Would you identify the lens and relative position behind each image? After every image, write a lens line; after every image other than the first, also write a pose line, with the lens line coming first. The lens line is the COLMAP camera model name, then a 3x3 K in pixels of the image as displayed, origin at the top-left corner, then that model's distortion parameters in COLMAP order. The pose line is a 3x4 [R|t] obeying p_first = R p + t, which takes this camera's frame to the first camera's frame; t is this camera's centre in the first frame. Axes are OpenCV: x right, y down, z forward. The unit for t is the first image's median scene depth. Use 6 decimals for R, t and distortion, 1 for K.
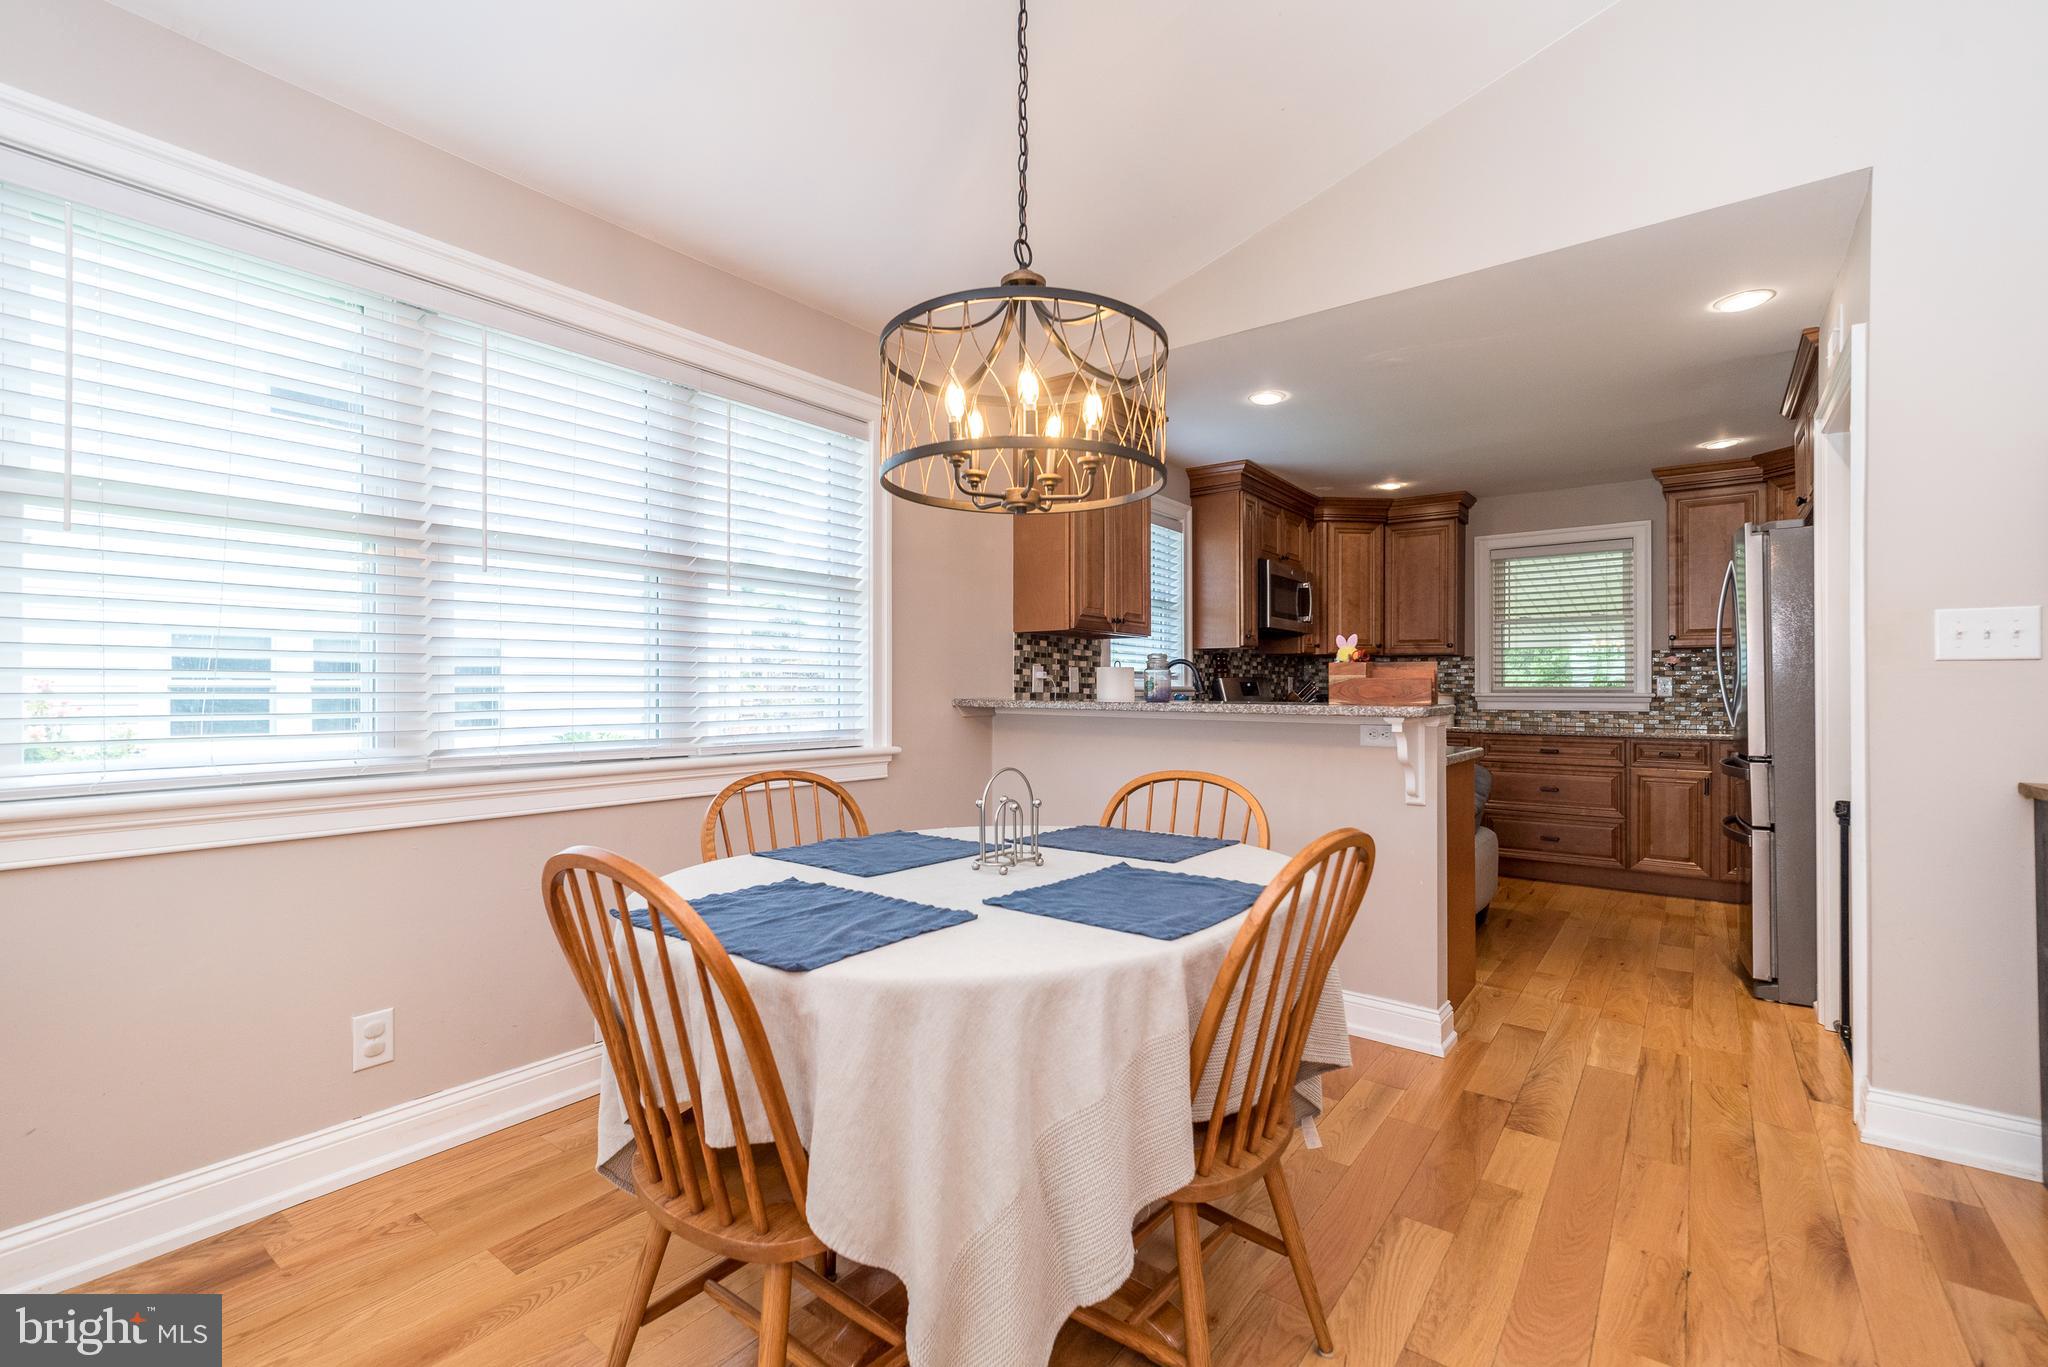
lens RADIAL K [[893.7, 0, 1016.9], [0, 893.7, 698.3], [0, 0, 1]] dist [0.010387, -0.001685]
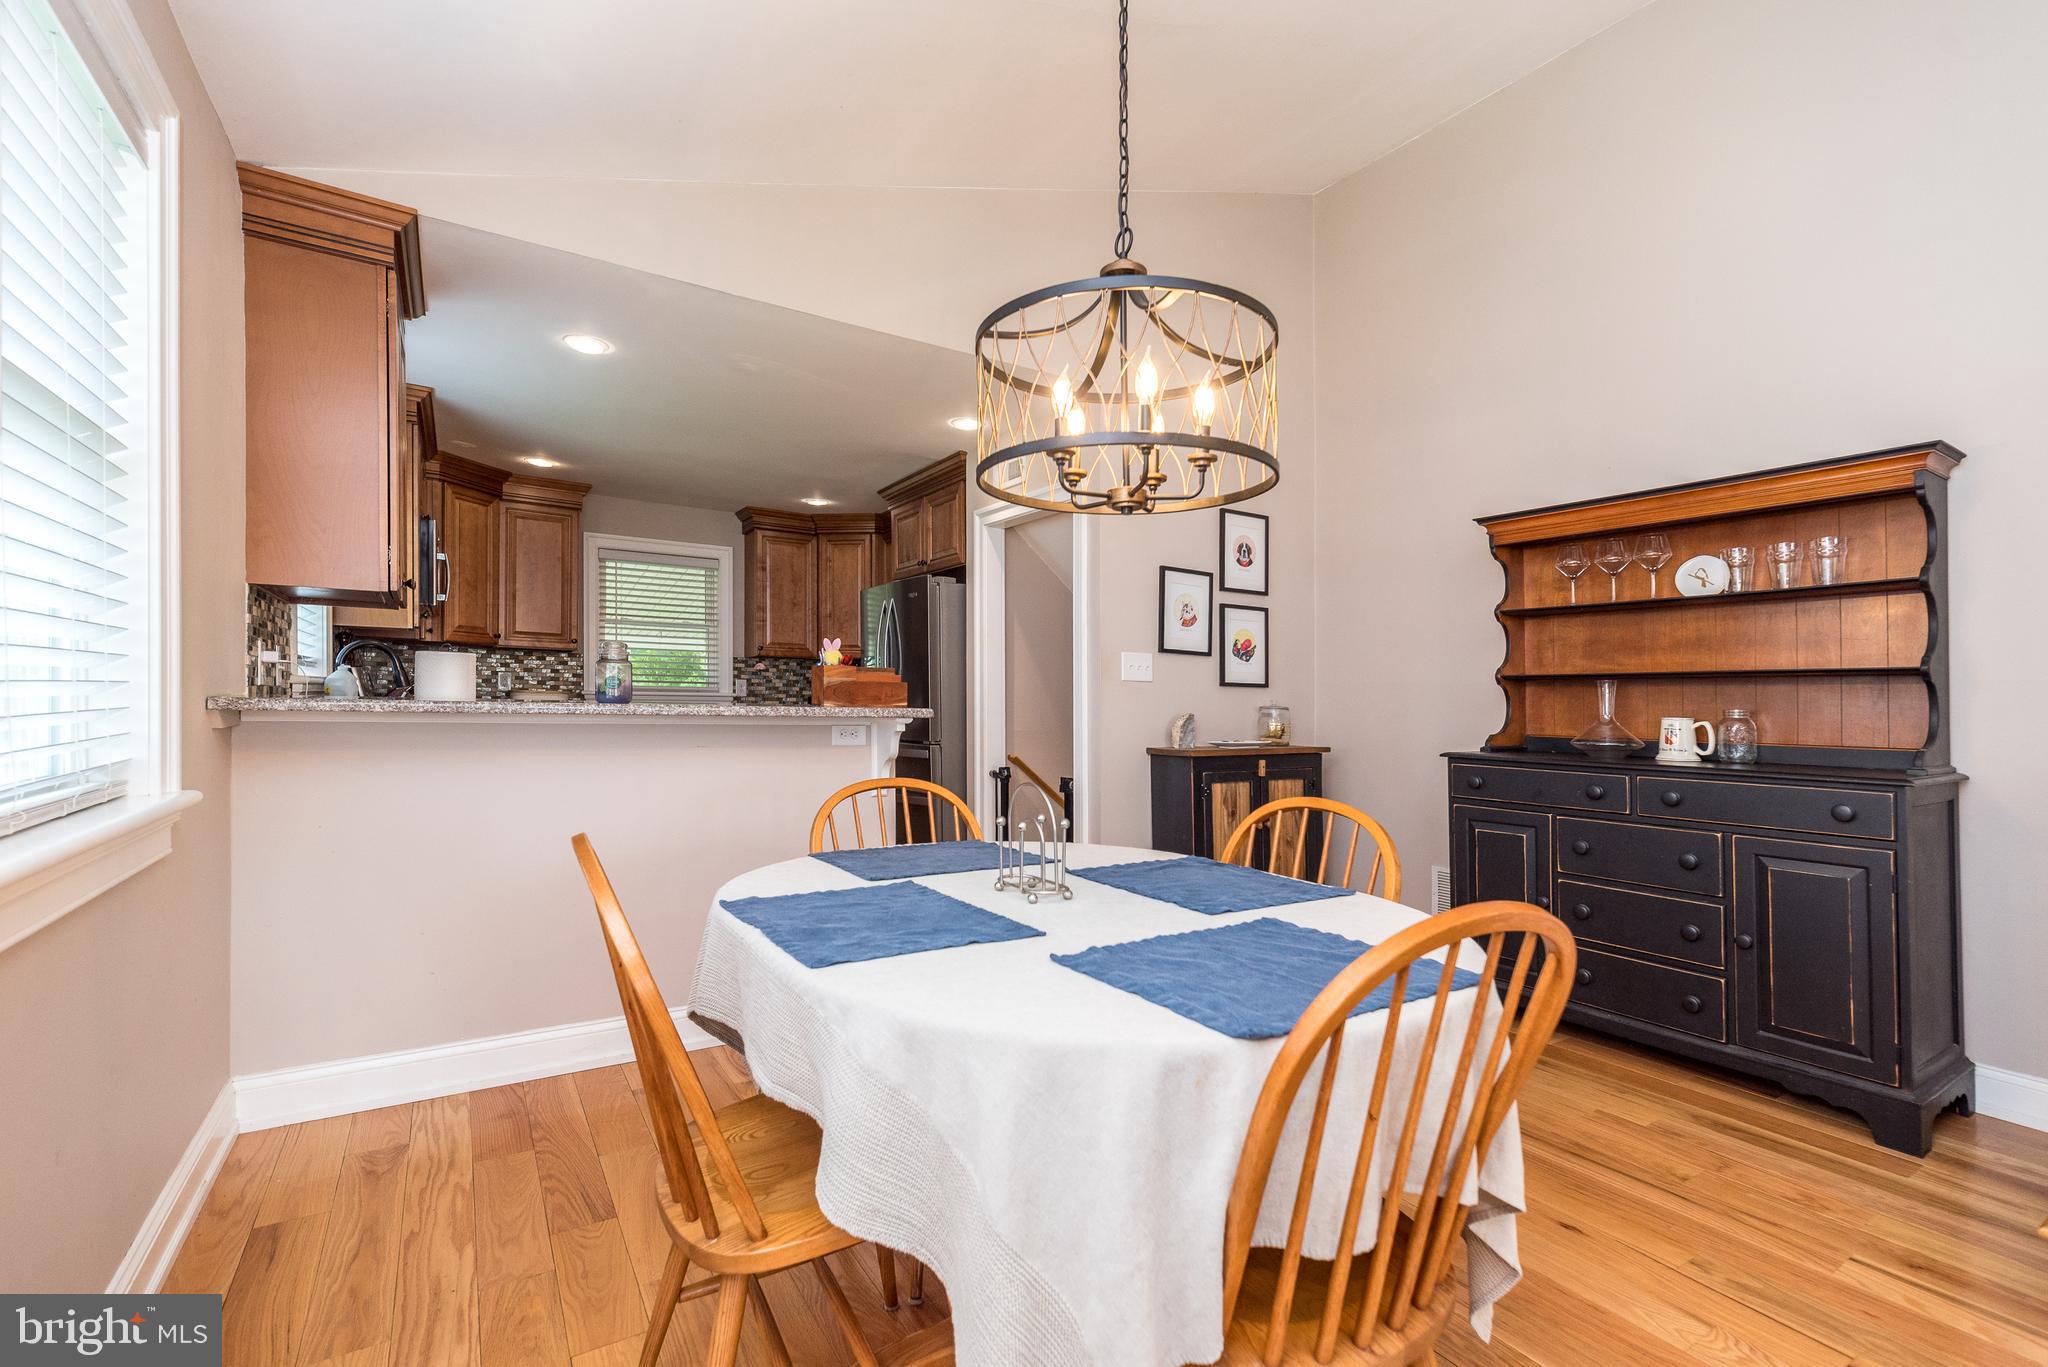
lens RADIAL K [[893.7, 0, 1012.2], [0, 893.7, 694.3], [0, 0, 1]] dist [0.010387, -0.001685]
pose [[0.351405, 0.008337, 0.936186, -0.286346], [-0.010408, 0.999933, -0.004998, -0.001979], [-0.936166, -0.007987, 0.351468, 0.250809]]
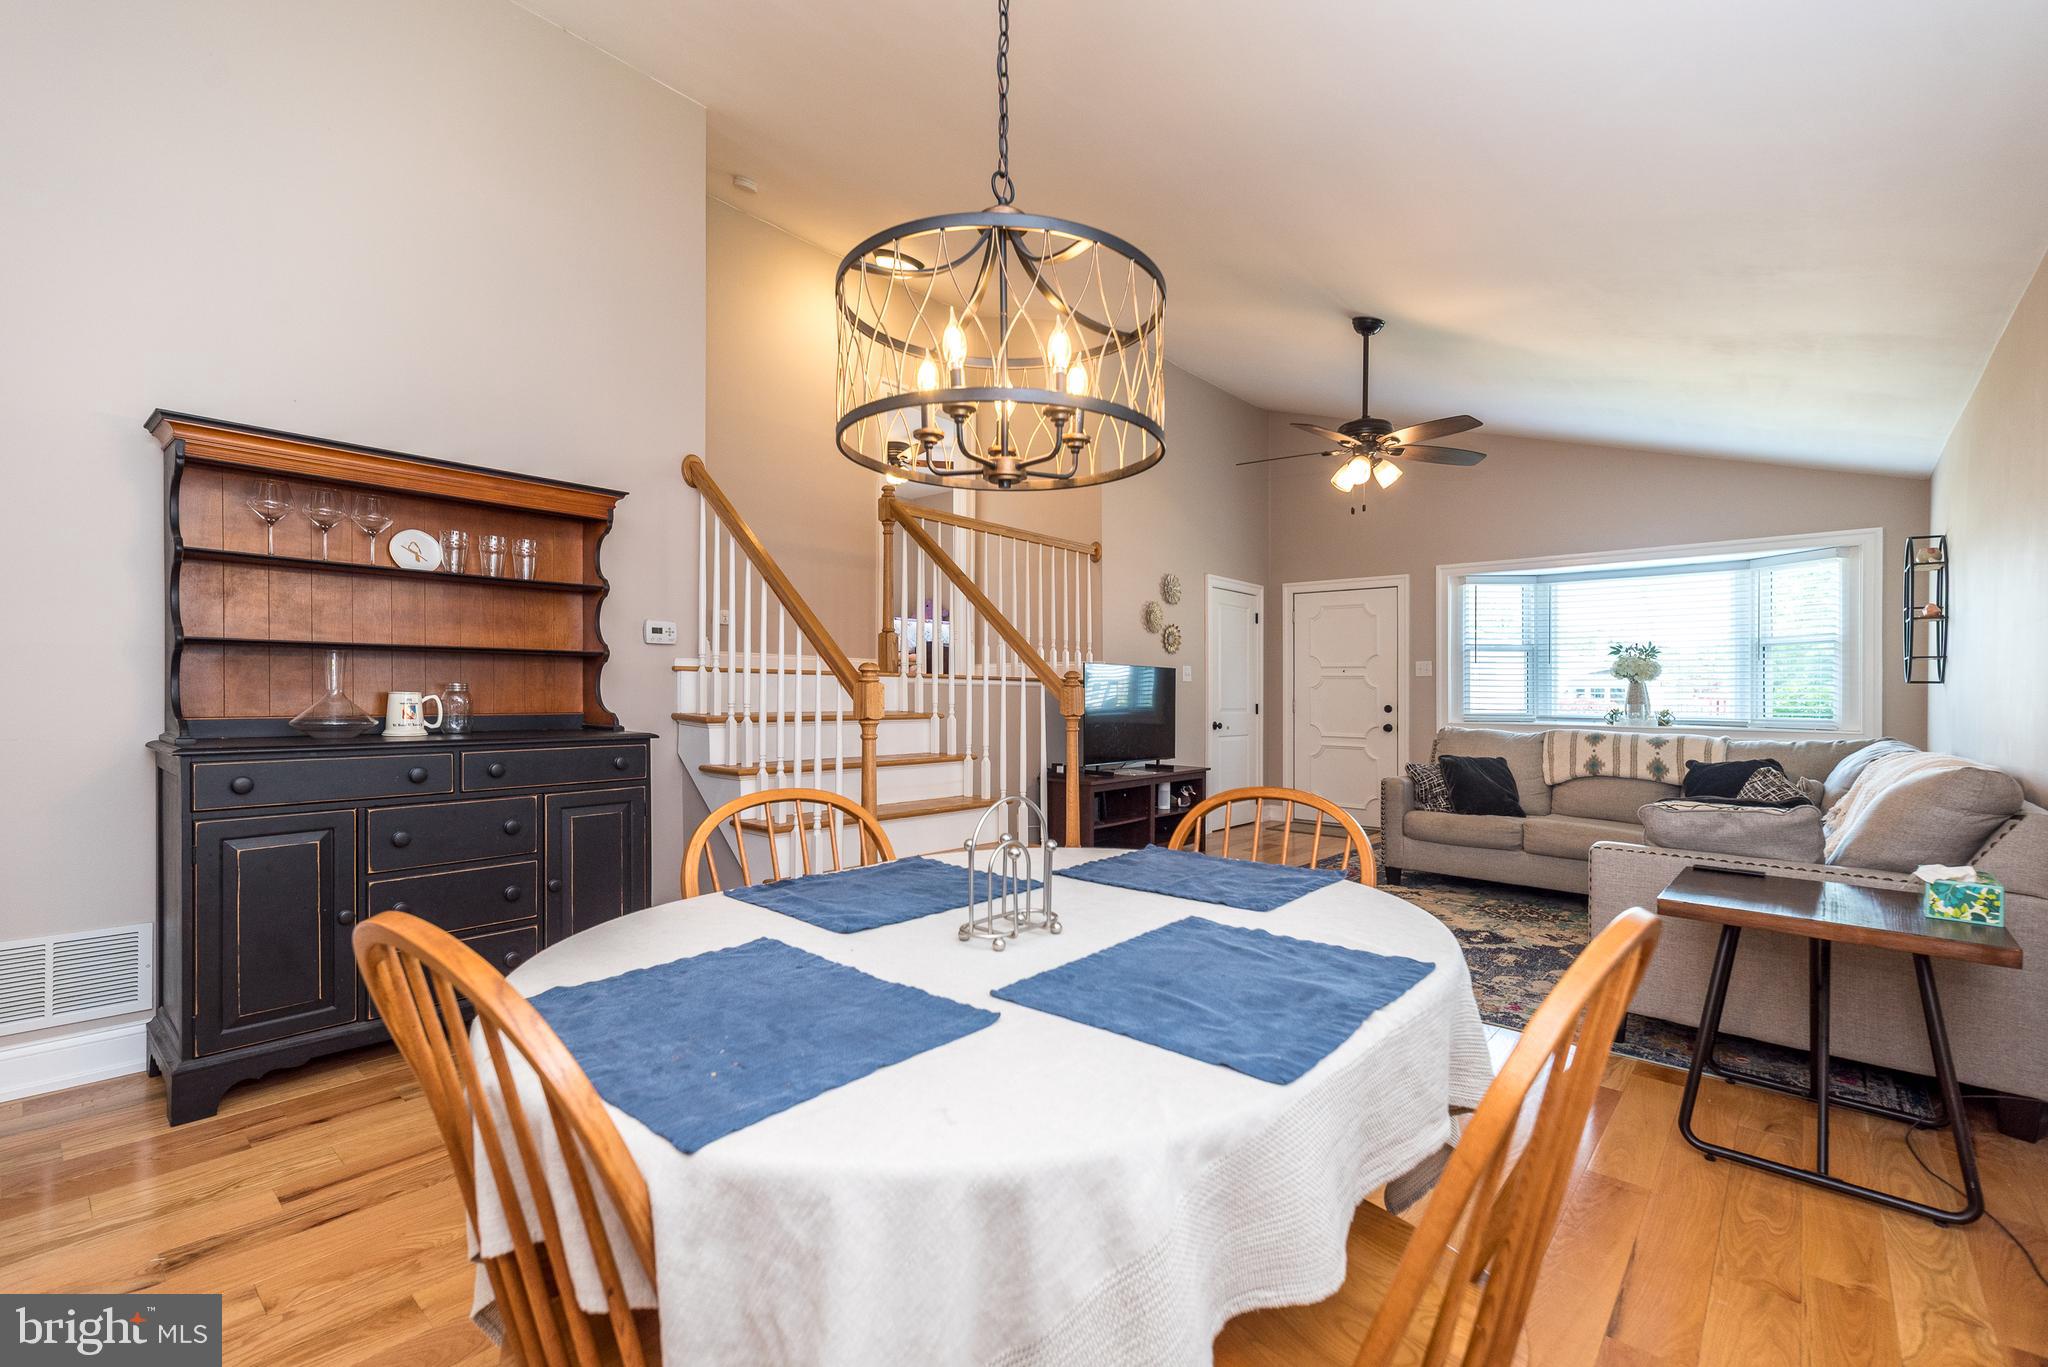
lens RADIAL K [[893.7, 0, 1029.5], [0, 893.7, 647.4], [0, 0, 1]] dist [0.010387, -0.001685]
pose [[-0.998148, -0.010326, 0.059956, -0.017181], [-0.013032, 0.998905, -0.044926, -0.001901], [-0.059426, -0.045624, -0.997190, 0.597010]]
